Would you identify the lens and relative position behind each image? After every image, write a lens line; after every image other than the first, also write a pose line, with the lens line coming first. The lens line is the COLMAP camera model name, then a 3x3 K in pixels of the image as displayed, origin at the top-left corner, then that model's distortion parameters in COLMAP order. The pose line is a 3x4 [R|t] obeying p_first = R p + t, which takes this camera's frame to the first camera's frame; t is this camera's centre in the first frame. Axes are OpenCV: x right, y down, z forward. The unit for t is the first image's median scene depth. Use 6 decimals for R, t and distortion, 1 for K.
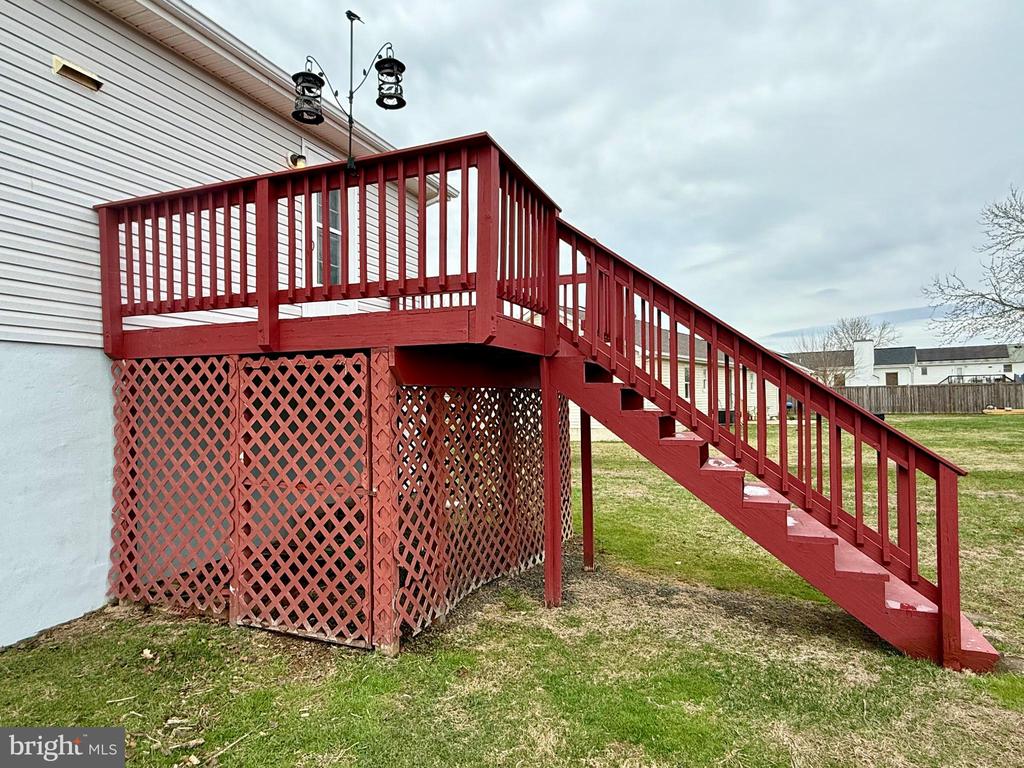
lens RADIAL K [[592.2, 0, 512.0], [0, 592.2, 384.0], [0, 0, 1]] dist [-0.000944, 0.001020]
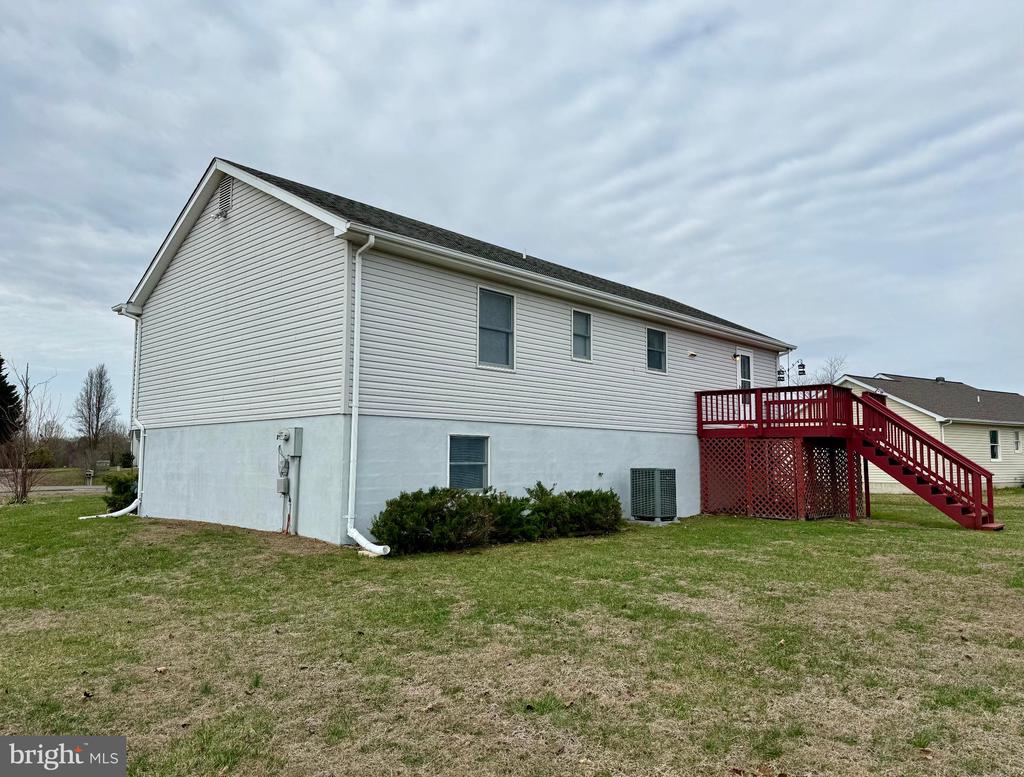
lens RADIAL K [[725.8, 0, 512.0], [0, 725.8, 388.5], [0, 0, 1]] dist [0.067301, -0.062276]
pose [[0.935294, -0.022073, -0.353183, -0.245583], [-0.003448, 0.997437, -0.071470, -0.026225], [0.353855, 0.068063, 0.932820, -3.527773]]
